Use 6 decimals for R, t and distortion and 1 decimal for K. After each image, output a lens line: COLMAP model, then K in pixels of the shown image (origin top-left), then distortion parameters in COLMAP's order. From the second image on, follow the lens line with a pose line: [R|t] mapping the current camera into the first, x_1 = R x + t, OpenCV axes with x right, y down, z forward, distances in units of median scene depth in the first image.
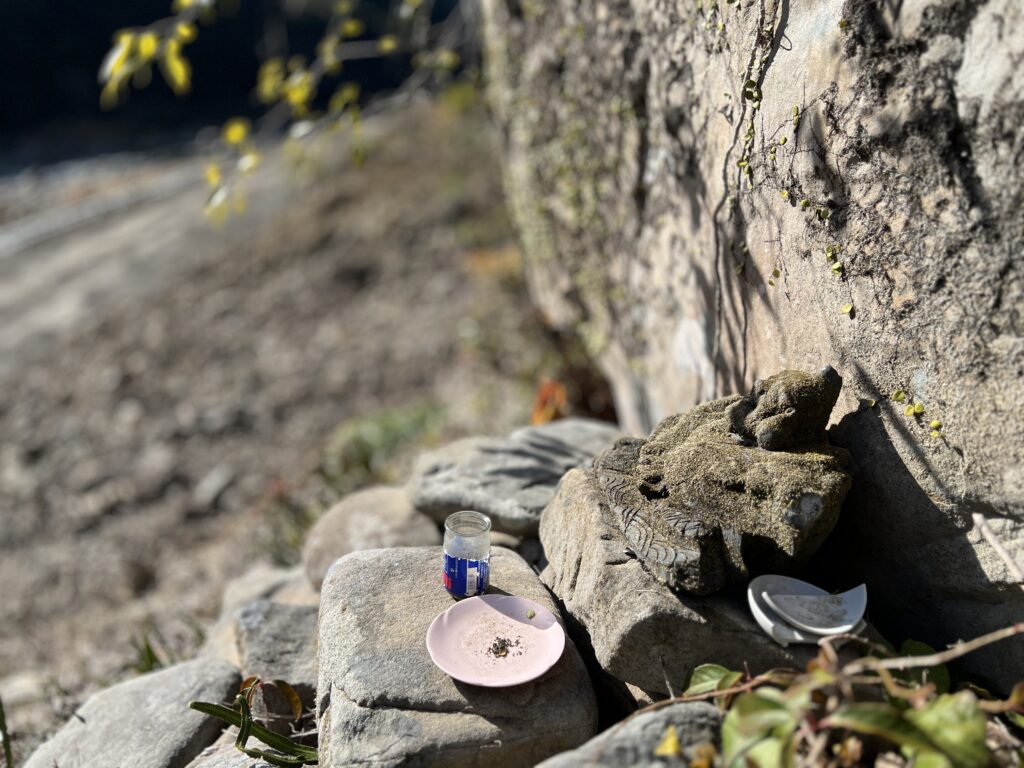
lens RADIAL K [[788.6, 0, 512.0], [0, 788.6, 384.0], [0, 0, 1]] dist [0.009845, -0.009269]
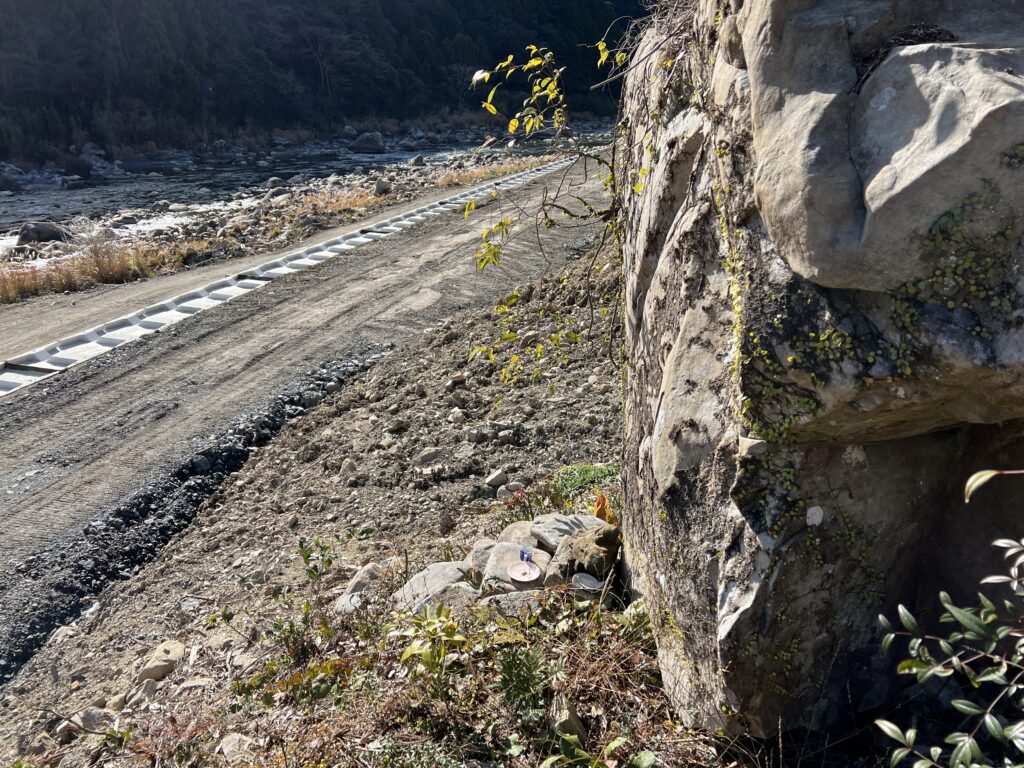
lens RADIAL K [[788.6, 0, 512.0], [0, 788.6, 384.0], [0, 0, 1]] dist [0.009845, -0.009269]
pose [[0.913141, 0.177903, -0.366776, 1.216808], [-0.172044, 0.983875, 0.048896, -0.806281], [0.369561, 0.018453, 0.929023, -2.784653]]
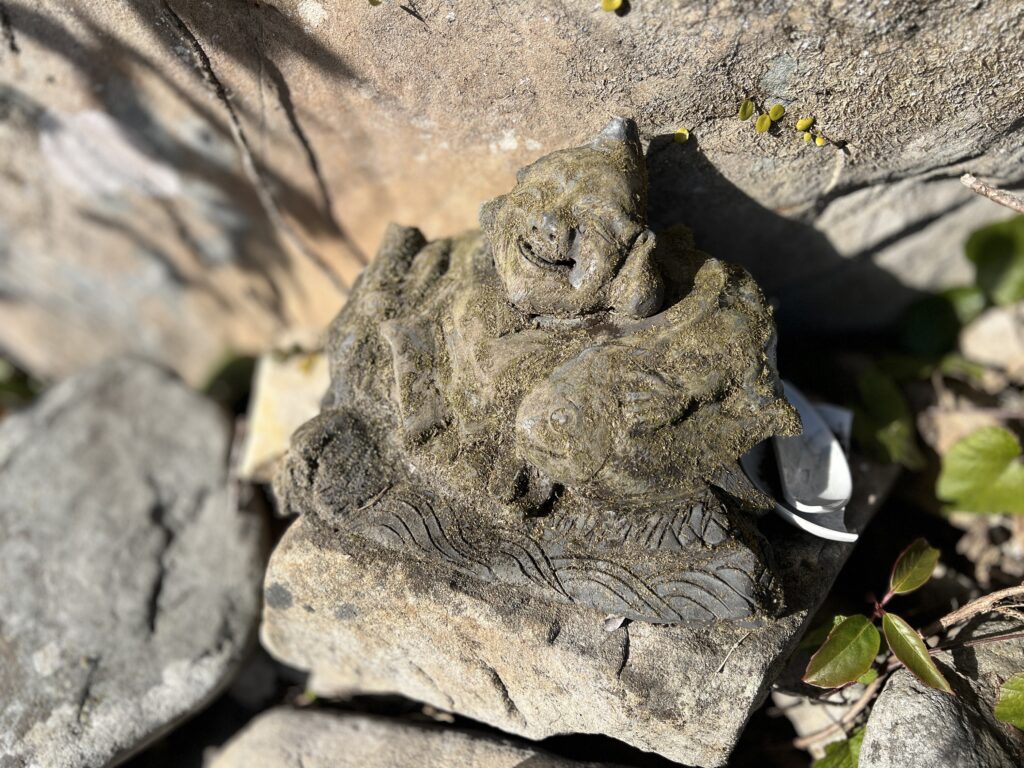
lens RADIAL K [[783.4, 0, 520.3], [0, 783.4, 372.4], [0, 0, 1]] dist [0.028395, -0.002618]
pose [[0.420673, -0.740460, 0.524169, -0.038970], [0.356121, 0.666184, 0.655269, -0.283563], [-0.834393, -0.088986, 0.543939, 0.744630]]
